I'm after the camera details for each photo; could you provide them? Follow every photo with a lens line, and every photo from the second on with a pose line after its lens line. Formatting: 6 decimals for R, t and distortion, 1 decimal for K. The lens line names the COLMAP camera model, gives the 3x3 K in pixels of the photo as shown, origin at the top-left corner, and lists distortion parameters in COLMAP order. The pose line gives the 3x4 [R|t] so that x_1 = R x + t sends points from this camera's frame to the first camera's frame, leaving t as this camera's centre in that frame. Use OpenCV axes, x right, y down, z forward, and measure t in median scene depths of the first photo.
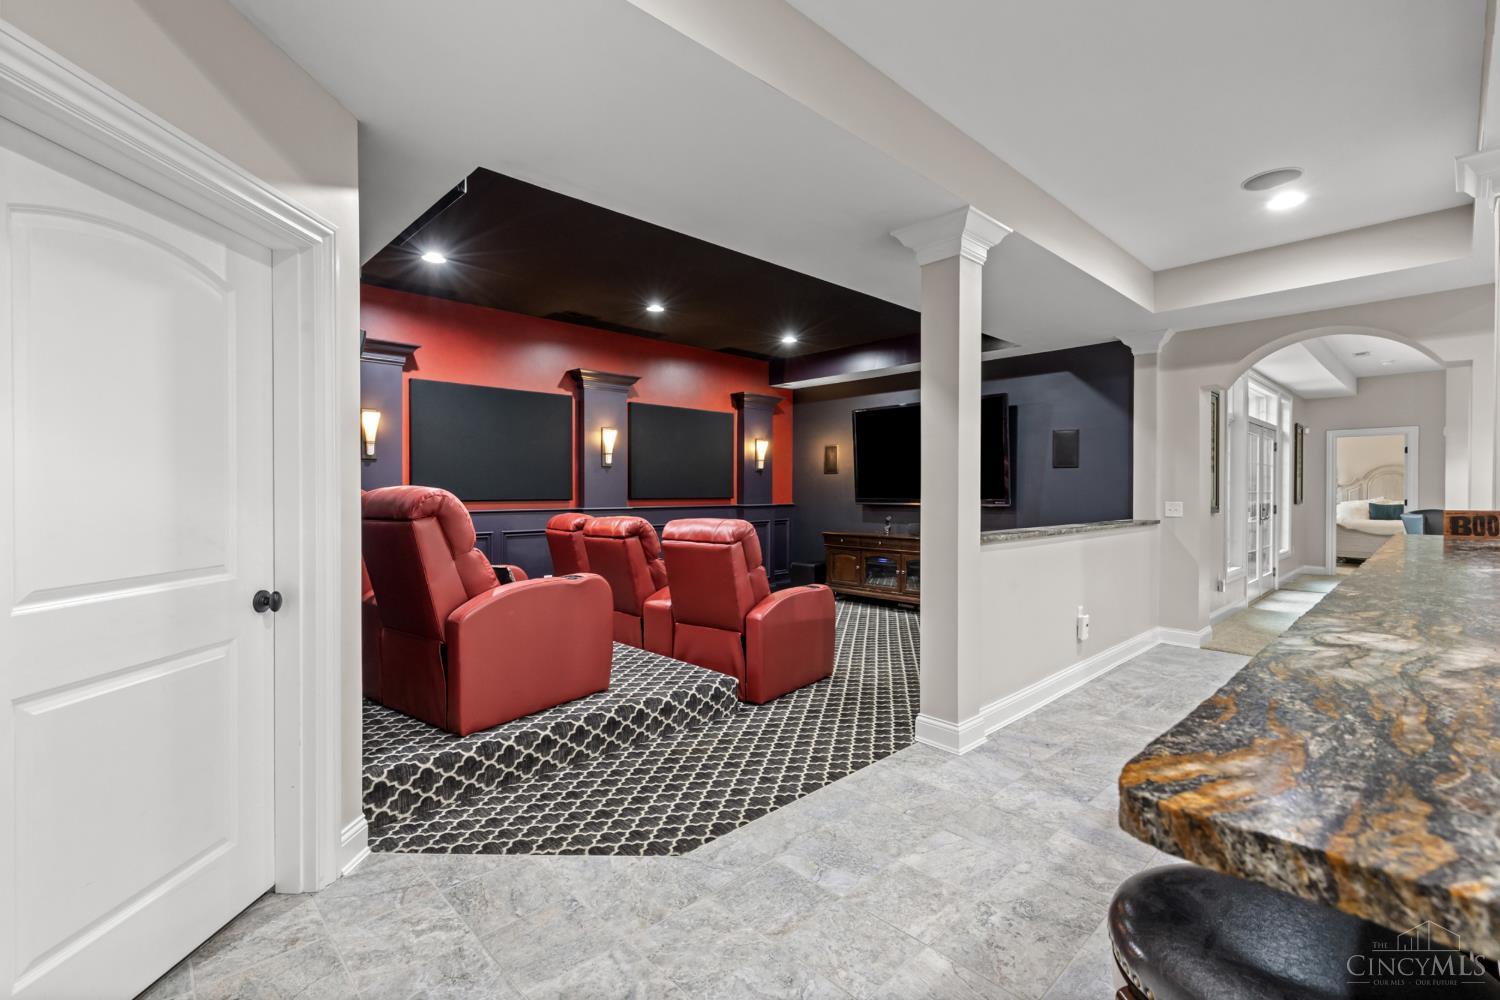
lens RADIAL K [[676.2, 0, 750.4], [0, 676.2, 497.8], [0, 0, 1]] dist [0.004027, -0.001354]
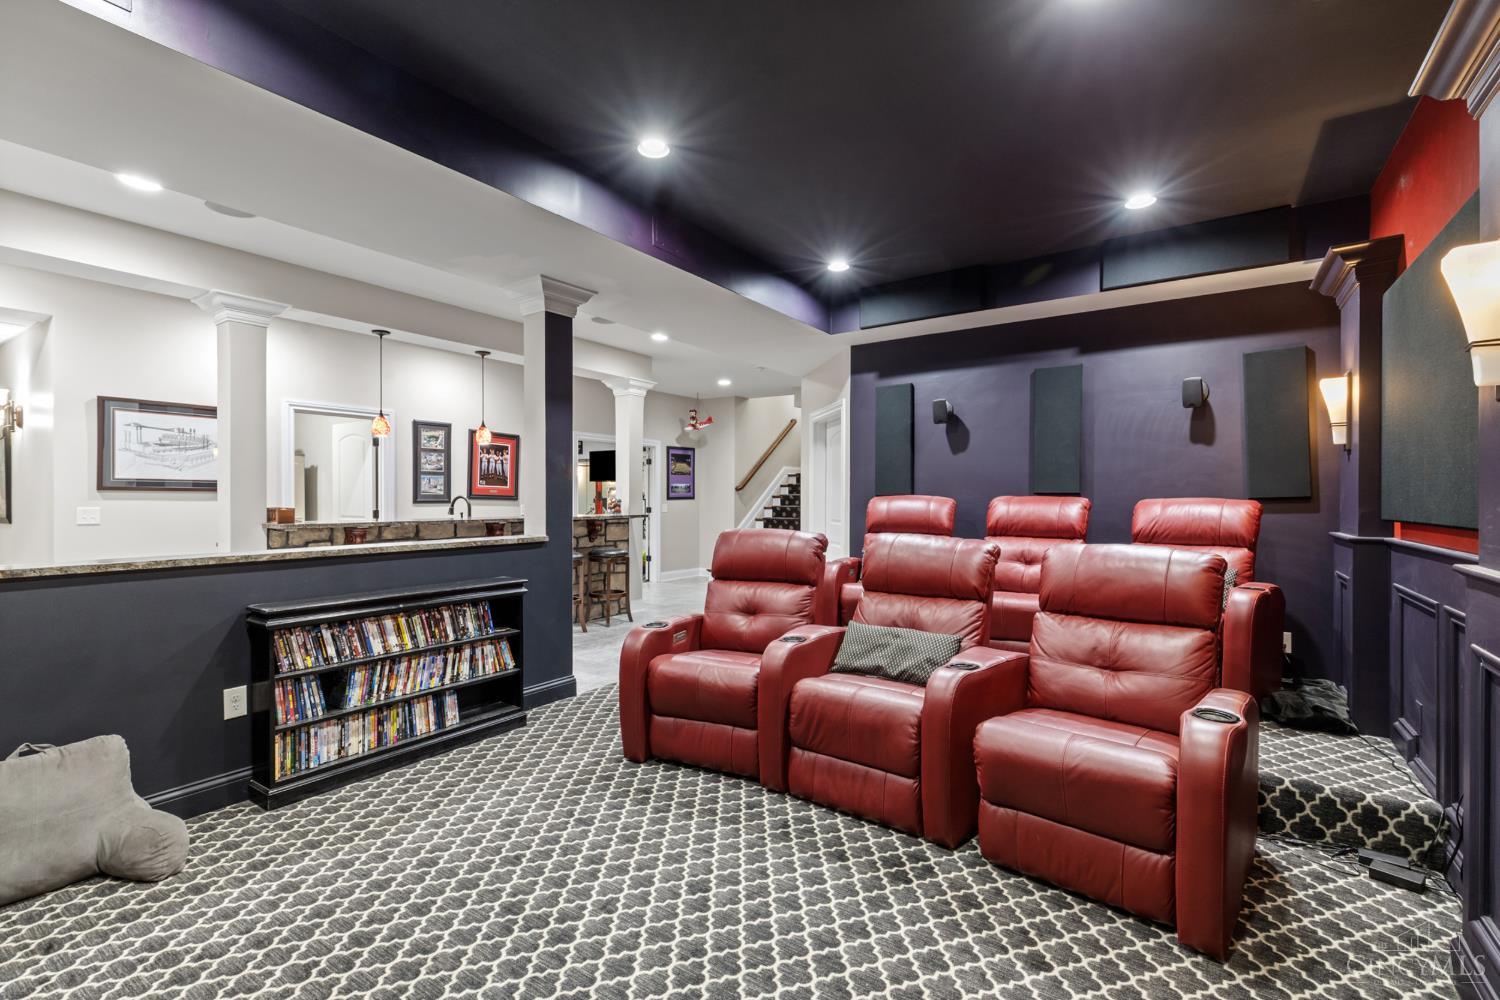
lens RADIAL K [[676.2, 0, 742.2], [0, 676.2, 498.7], [0, 0, 1]] dist [0.004027, -0.001354]
pose [[-0.981366, 0.000290, -0.192148, 0.097071], [-0.001400, 0.999962, 0.008660, -0.011635], [0.192143, 0.008767, -0.981328, 1.214139]]
